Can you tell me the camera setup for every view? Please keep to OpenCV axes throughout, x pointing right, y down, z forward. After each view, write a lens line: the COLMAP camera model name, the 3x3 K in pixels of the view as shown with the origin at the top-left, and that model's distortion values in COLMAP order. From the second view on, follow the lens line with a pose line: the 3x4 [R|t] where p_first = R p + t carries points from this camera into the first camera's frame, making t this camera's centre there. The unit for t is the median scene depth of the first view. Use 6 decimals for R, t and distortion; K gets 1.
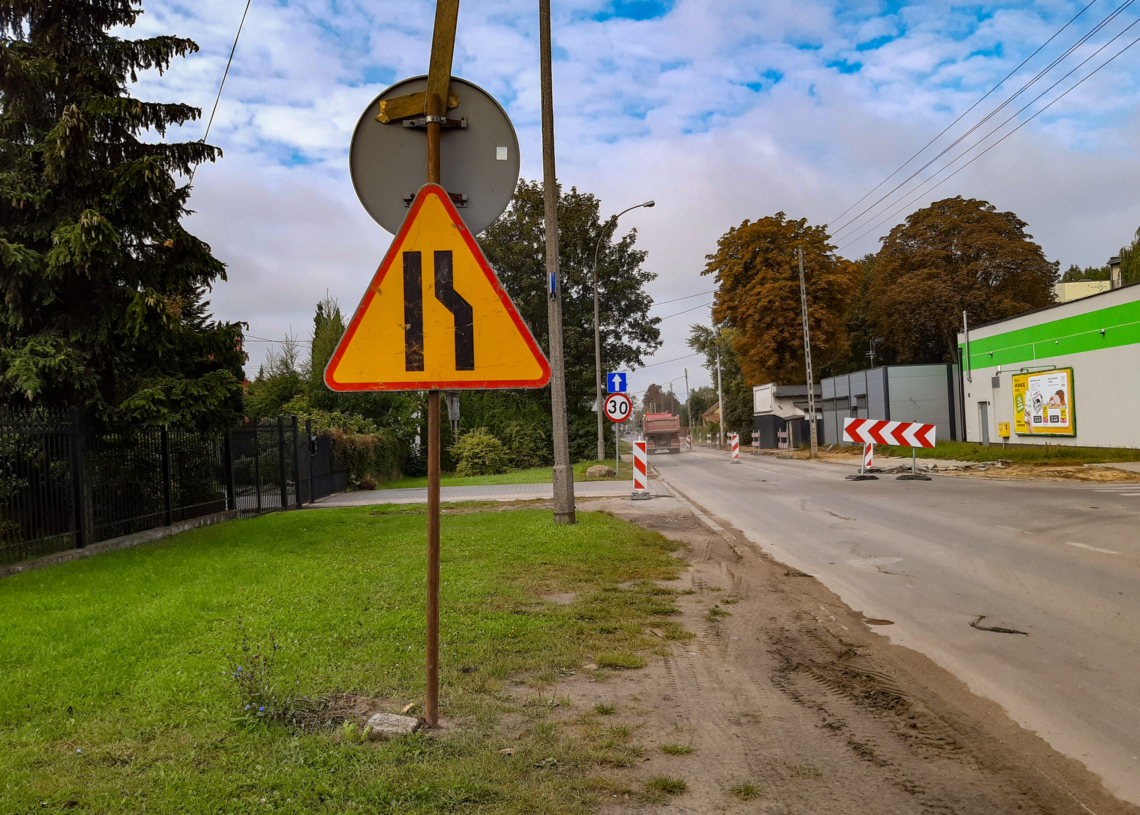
lens RADIAL K [[909.3, 0, 570.0], [0, 909.3, 407.5], [0, 0, 1]] dist [0.004347, -0.000482]
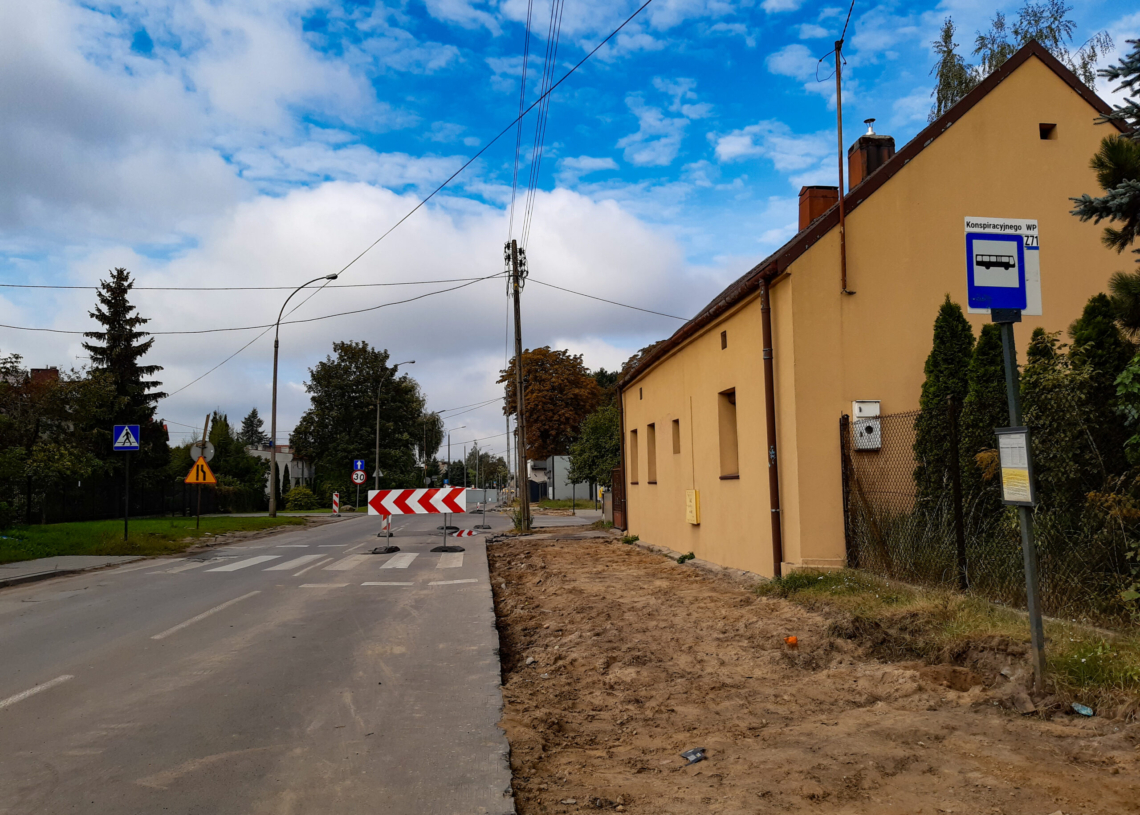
lens RADIAL K [[809.1, 0, 570.0], [0, 809.1, 407.5], [0, 0, 1]] dist [-0.005725, -0.002529]
pose [[0.991791, 0.041365, 0.120991, 0.196136], [-0.032427, 0.996661, -0.074930, -0.023162], [-0.123686, 0.070392, 0.989822, -0.576272]]
